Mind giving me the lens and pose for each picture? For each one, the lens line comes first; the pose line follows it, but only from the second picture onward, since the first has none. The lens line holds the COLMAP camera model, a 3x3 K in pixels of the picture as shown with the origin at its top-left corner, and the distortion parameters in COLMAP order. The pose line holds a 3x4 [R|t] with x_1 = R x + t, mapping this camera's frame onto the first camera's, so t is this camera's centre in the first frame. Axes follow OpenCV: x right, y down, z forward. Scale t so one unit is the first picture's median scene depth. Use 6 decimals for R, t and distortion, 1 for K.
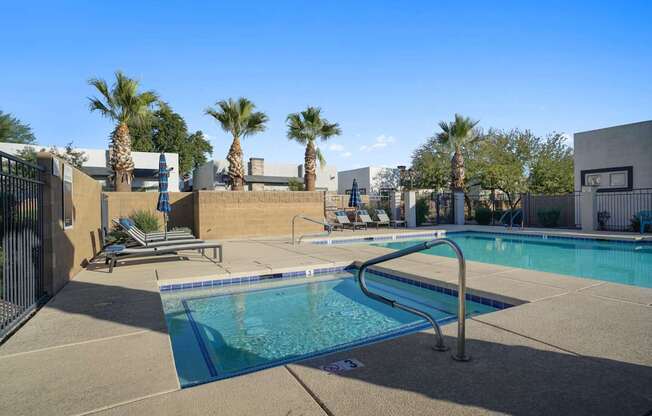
lens RADIAL K [[343.4, 0, 321.5], [0, 343.4, 205.0], [0, 0, 1]] dist [-0.037588, -0.000263]
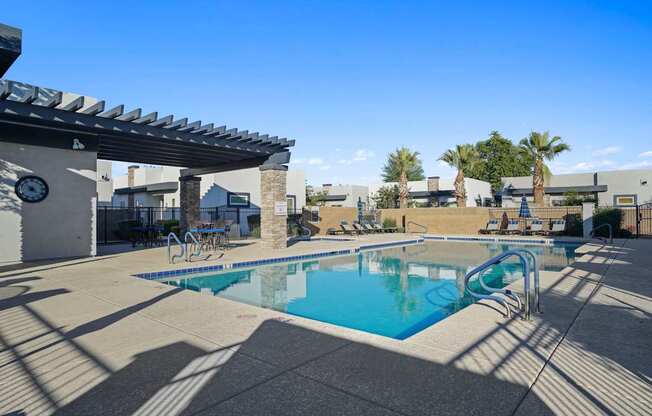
lens RADIAL K [[379.4, 0, 312.6], [0, 379.4, 205.5], [0, 0, 1]] dist [-0.022439, 0.004123]
pose [[0.308575, -0.012917, -0.951112, 0.969186], [0.004391, 0.999916, -0.012155, -0.020725], [0.951190, -0.000426, 0.308606, -0.119085]]
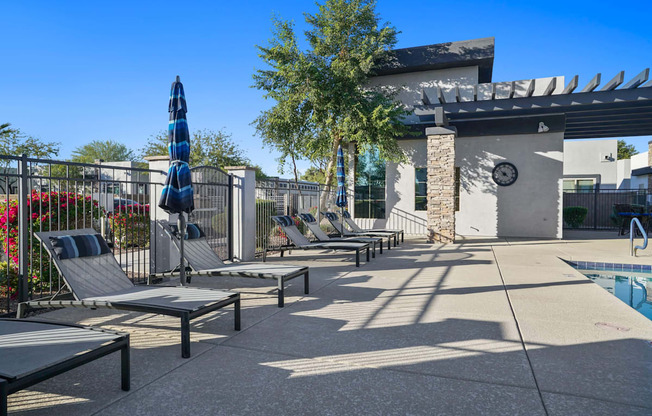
lens RADIAL K [[379.4, 0, 322.7], [0, 379.4, 204.6], [0, 0, 1]] dist [-0.022439, 0.004123]
pose [[-0.792472, 0.014638, -0.609732, 0.940929], [0.005625, 0.999845, 0.016693, -0.014489], [0.609882, 0.009799, -0.792432, -0.026457]]
